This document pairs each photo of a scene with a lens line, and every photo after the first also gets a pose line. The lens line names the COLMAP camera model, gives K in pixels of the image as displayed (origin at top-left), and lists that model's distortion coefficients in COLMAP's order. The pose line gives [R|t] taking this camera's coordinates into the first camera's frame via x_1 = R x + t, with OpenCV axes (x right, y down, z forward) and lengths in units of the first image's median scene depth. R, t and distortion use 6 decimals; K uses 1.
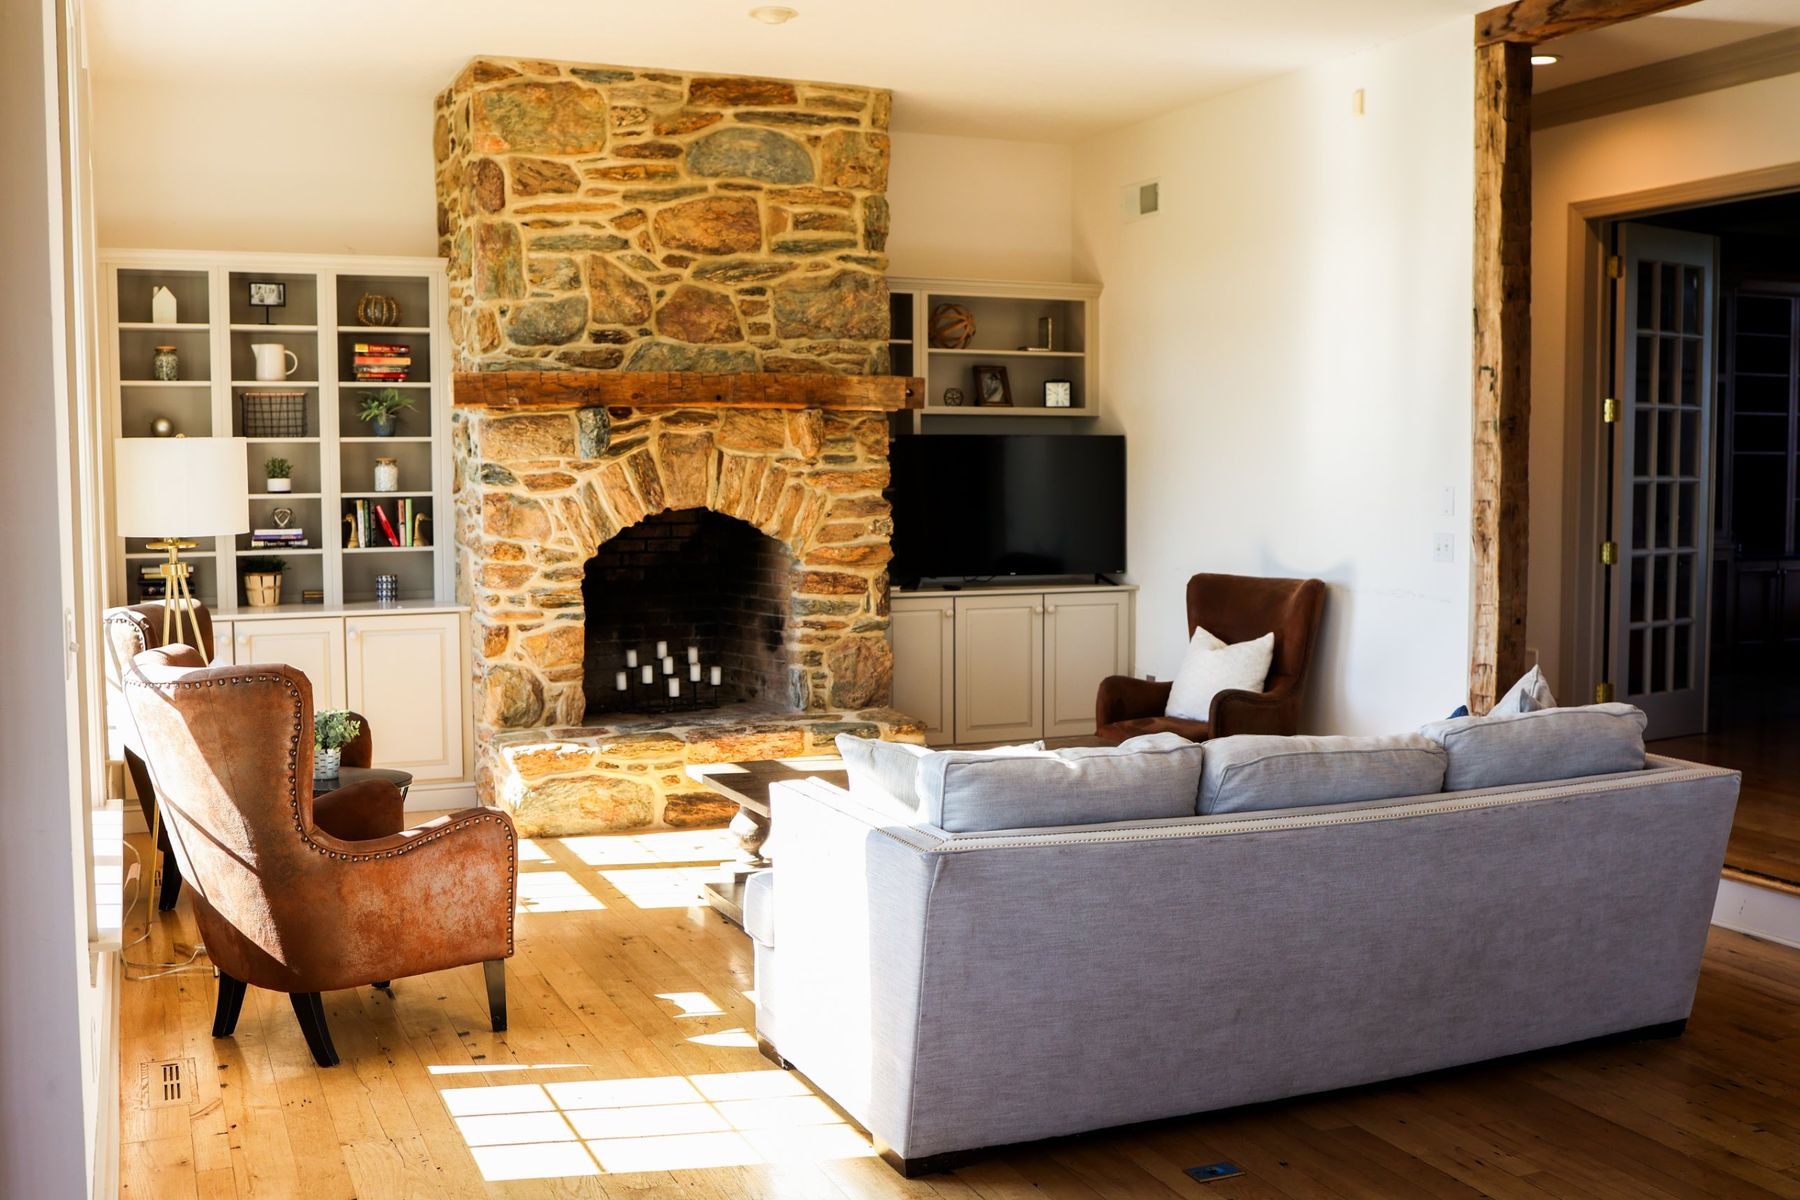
lens RADIAL K [[1825.4, 0, 899.4], [0, 1825.4, 596.3], [0, 0, 1]] dist [-0.042244, 0.000000]
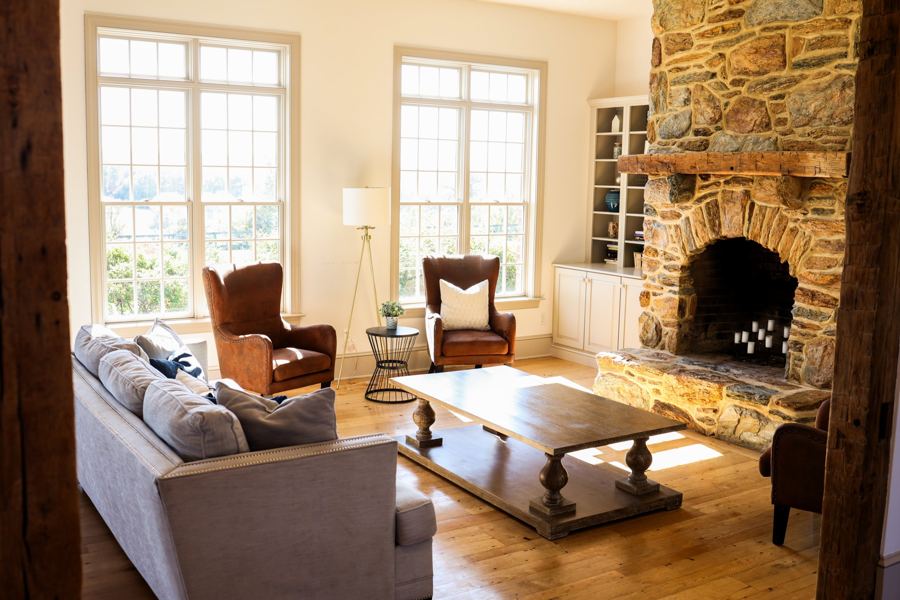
lens RADIAL K [[912.7, 0, 448.8], [0, 912.7, 301.7], [0, 0, 1]] dist [-0.042244, 0.000000]
pose [[0.153469, 0.145846, -0.977331, 0.646983], [-0.083764, 0.987408, 0.134196, -0.079246], [0.984597, 0.061270, 0.163753, 0.631278]]
